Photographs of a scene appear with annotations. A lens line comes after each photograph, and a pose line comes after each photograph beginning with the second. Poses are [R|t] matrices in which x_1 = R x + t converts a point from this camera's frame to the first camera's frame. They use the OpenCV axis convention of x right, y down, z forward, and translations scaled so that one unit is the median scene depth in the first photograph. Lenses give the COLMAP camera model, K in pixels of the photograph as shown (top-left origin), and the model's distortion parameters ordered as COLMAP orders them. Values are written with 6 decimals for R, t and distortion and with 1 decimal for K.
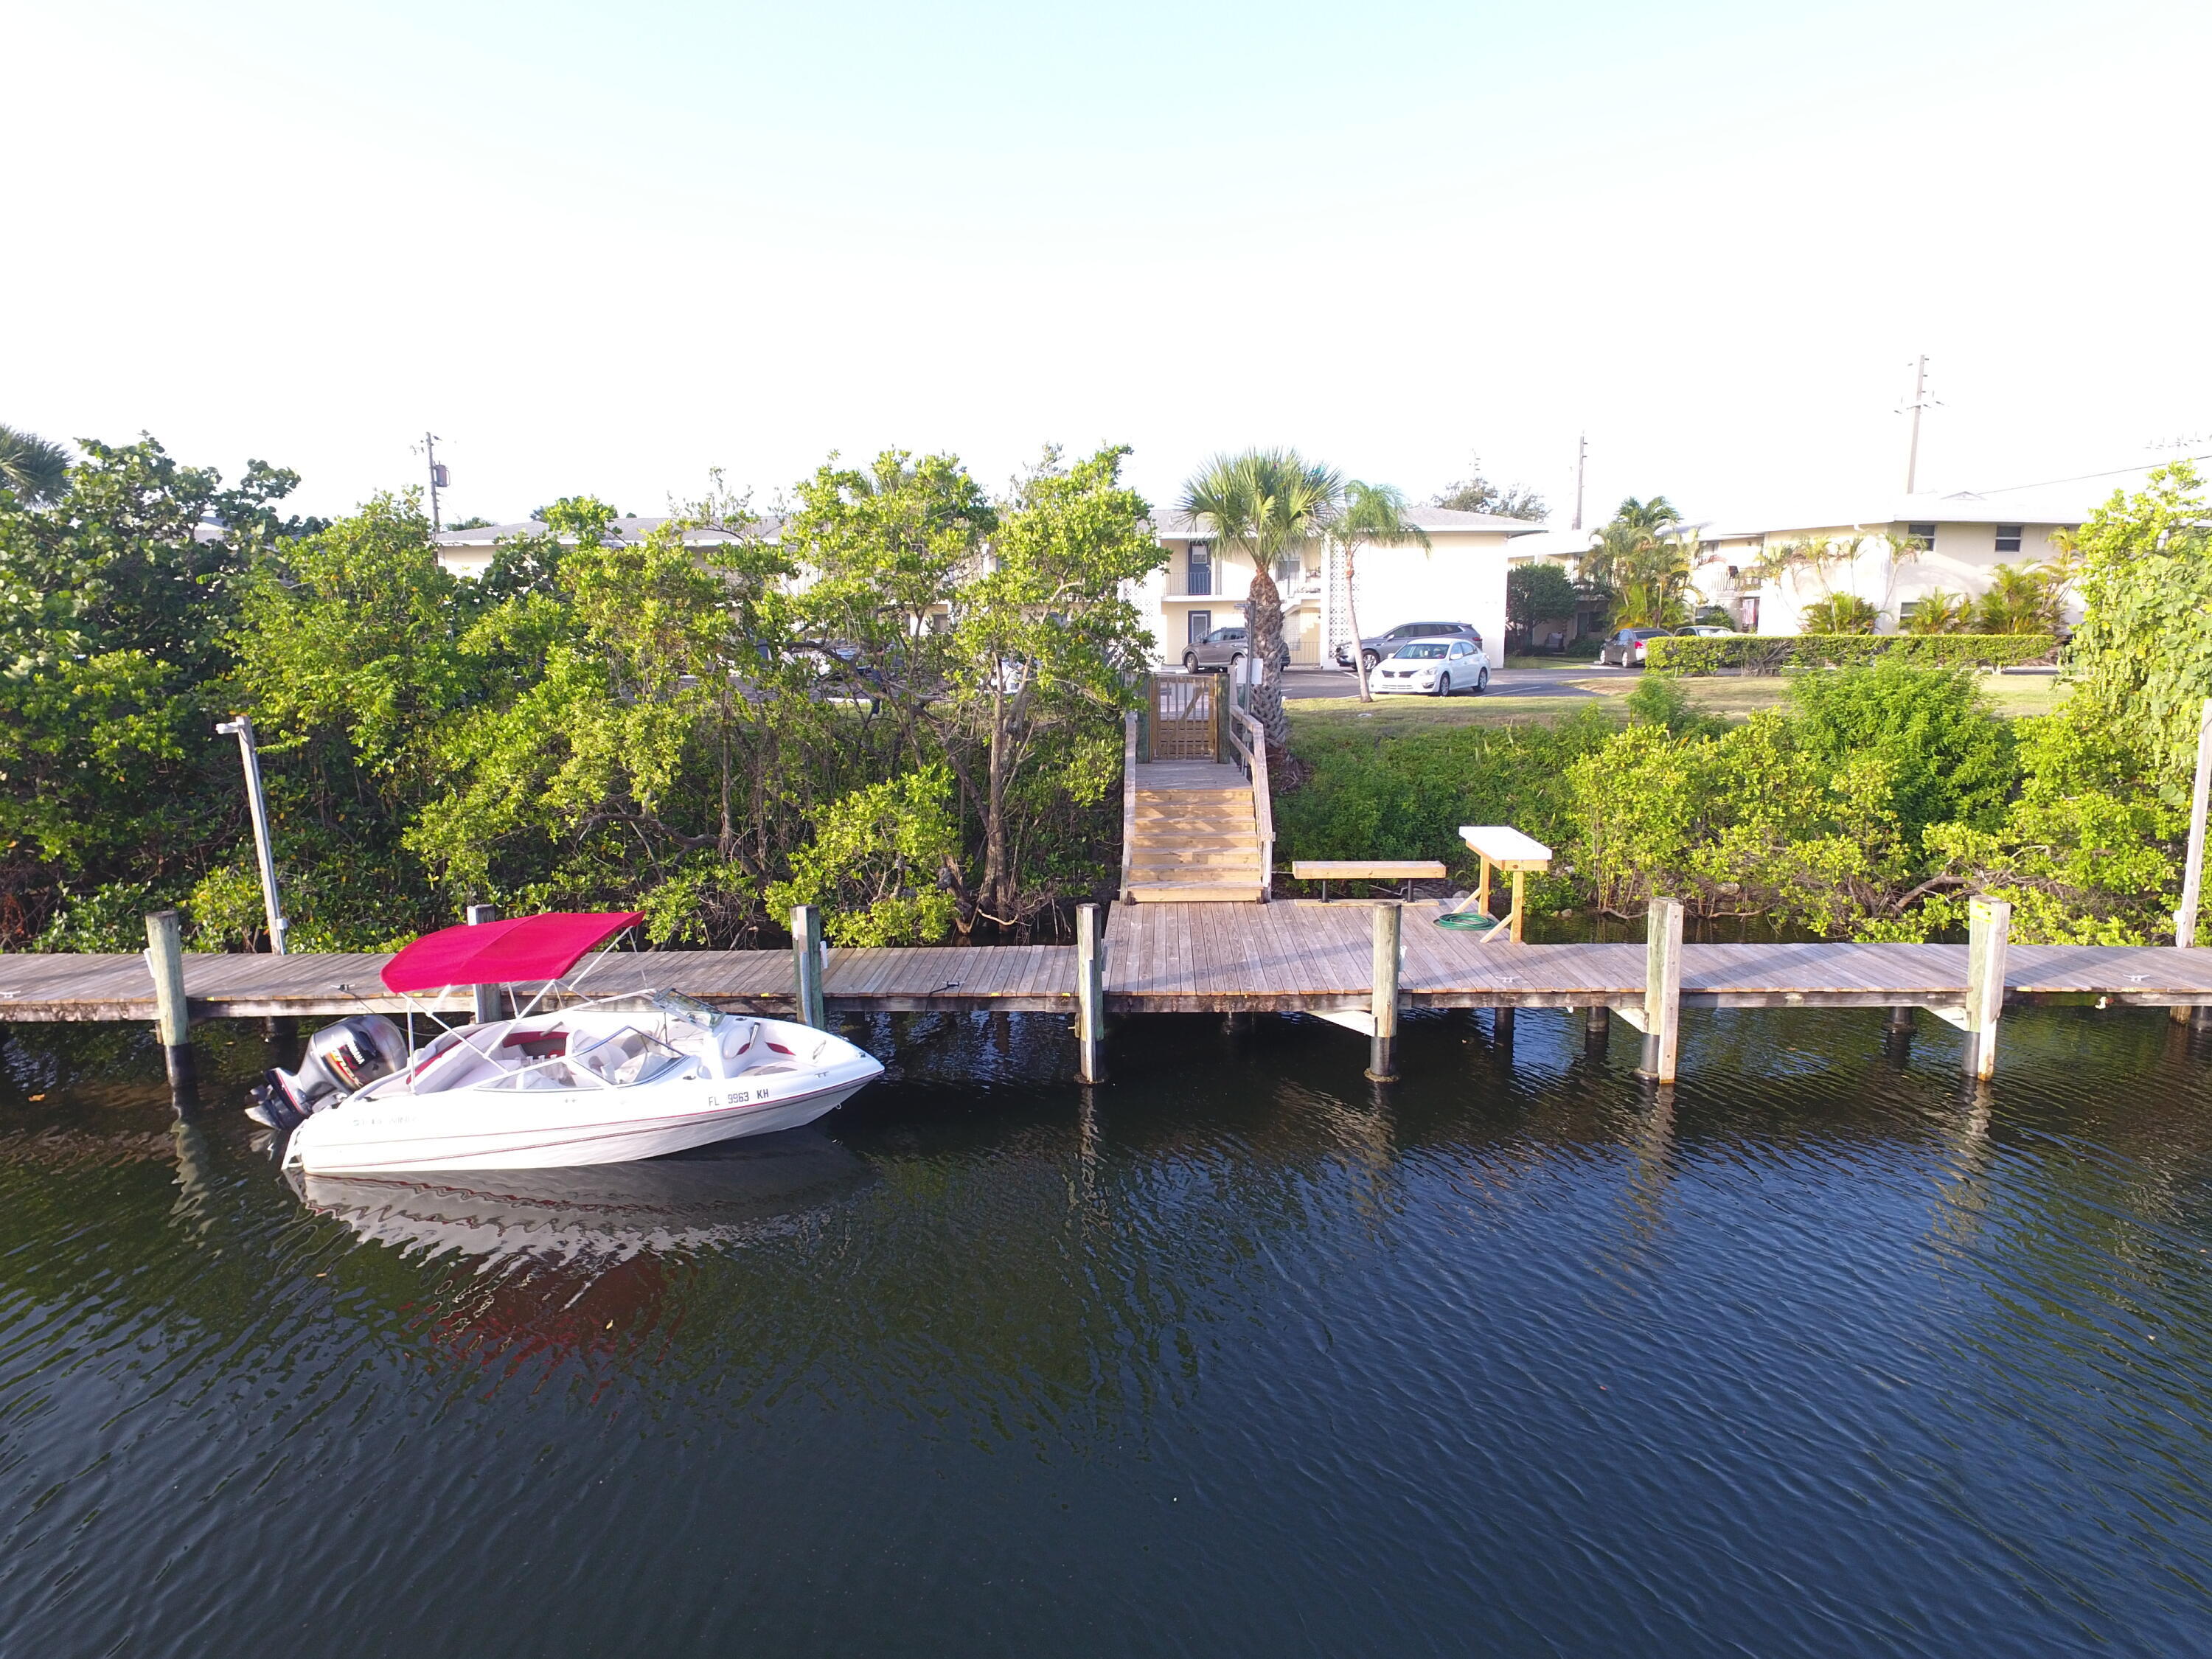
lens RADIAL K [[1288.5, 0, 1108.6], [0, 1288.5, 827.5], [0, 0, 1]] dist [-0.000073, 0.007257]
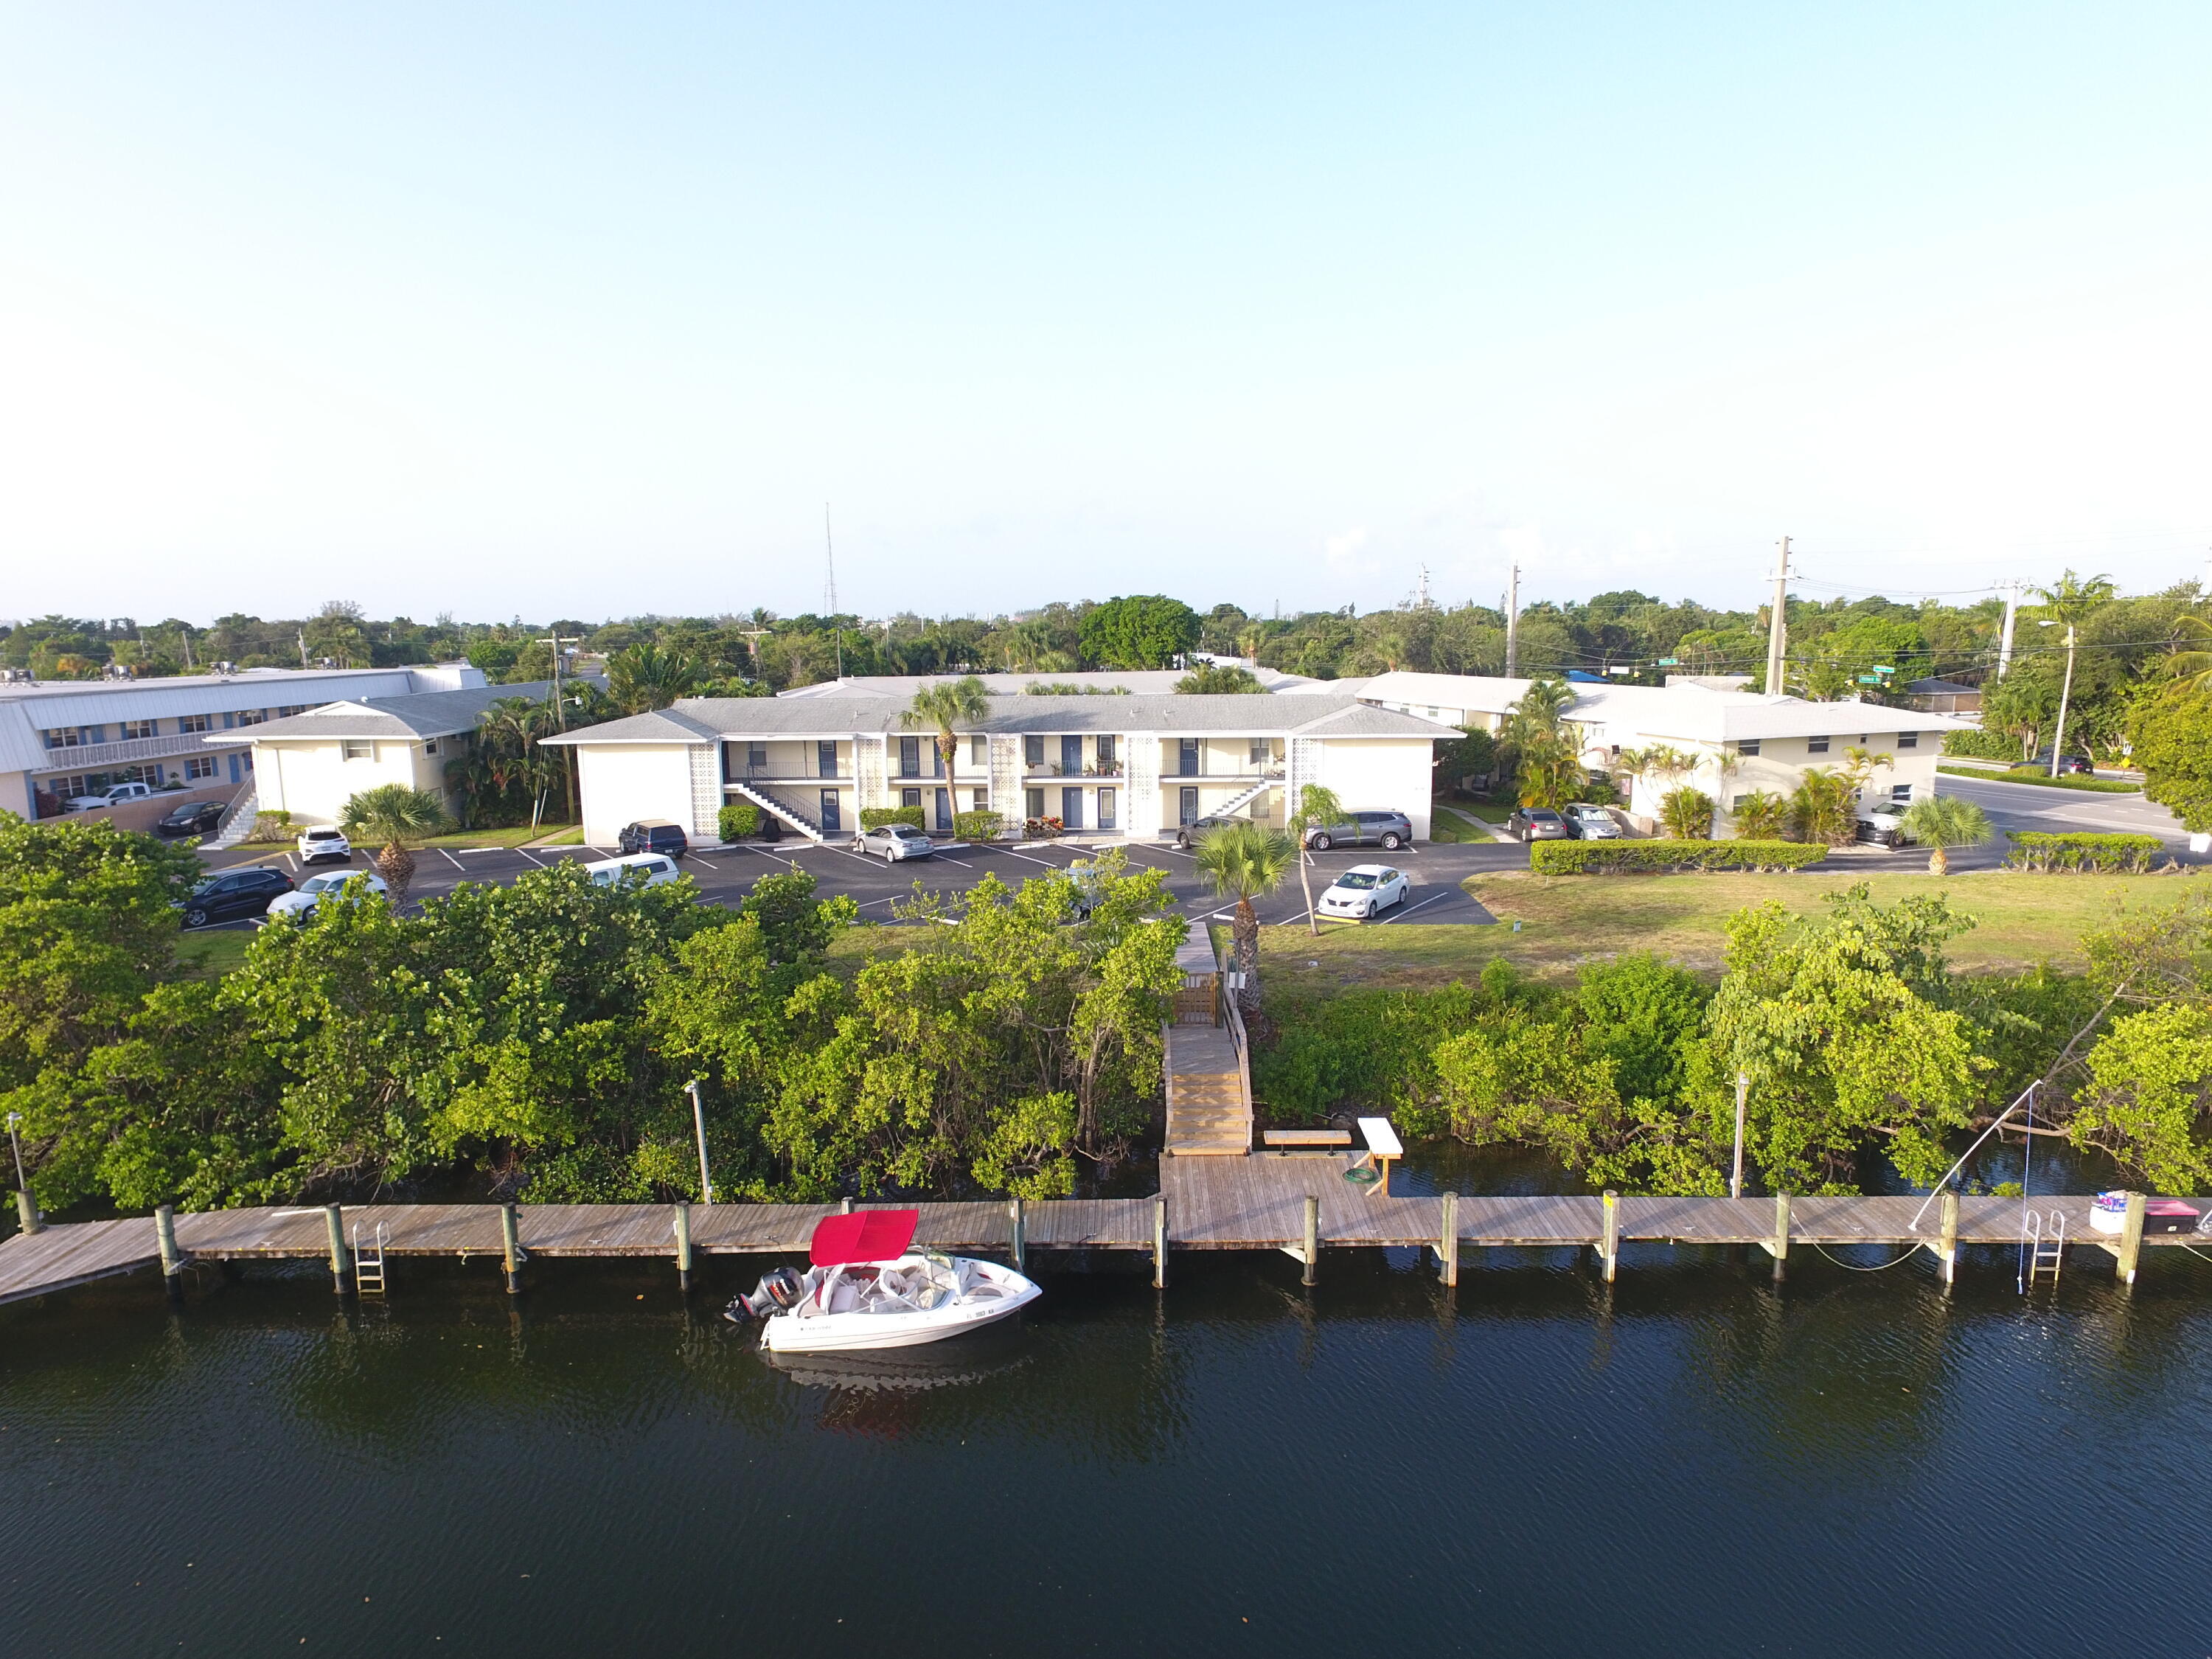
lens RADIAL K [[1288.5, 0, 1106.7], [0, 1288.5, 831.6], [0, 0, 1]] dist [-0.000073, 0.007257]
pose [[0.999766, -0.000920, 0.021633, -0.111858], [0.000859, 0.999996, 0.002808, -0.403251], [-0.021636, -0.002789, 0.999762, -0.769526]]
